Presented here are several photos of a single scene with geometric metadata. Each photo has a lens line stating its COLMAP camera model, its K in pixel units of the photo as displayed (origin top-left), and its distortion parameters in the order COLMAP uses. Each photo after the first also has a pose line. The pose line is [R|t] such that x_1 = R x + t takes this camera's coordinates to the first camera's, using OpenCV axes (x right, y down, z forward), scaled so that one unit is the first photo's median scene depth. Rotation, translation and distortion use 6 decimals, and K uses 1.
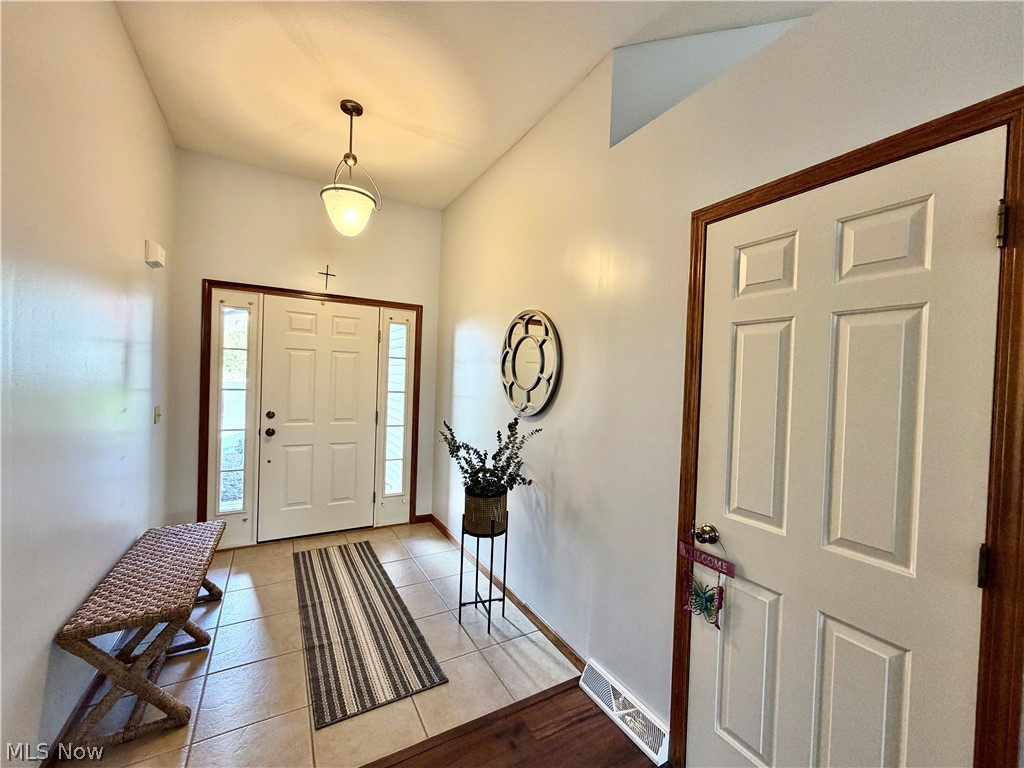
lens RADIAL K [[407.0, 0, 510.7], [0, 407.0, 385.5], [0, 0, 1]] dist [-0.001164, -0.000110]
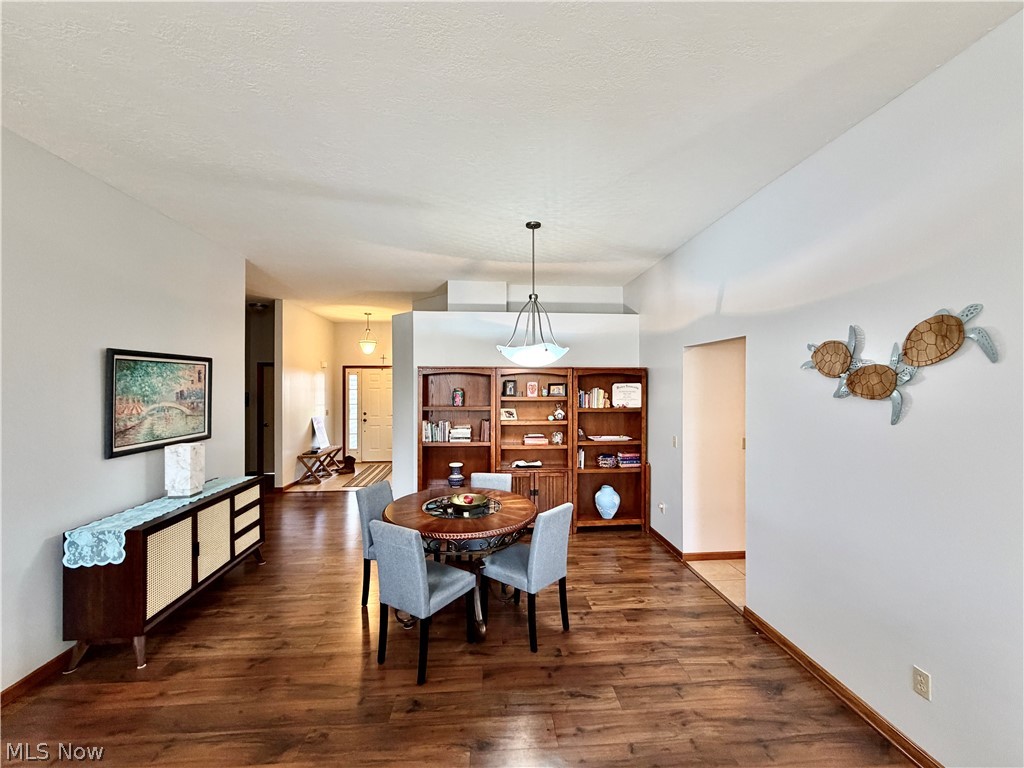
lens RADIAL K [[407.0, 0, 510.7], [0, 407.0, 385.5], [0, 0, 1]] dist [-0.001164, -0.000110]
pose [[0.898158, -0.032237, -0.438489, 1.477146], [0.022713, 0.999379, -0.026948, -0.018267], [0.439085, 0.014244, 0.898333, -0.997198]]
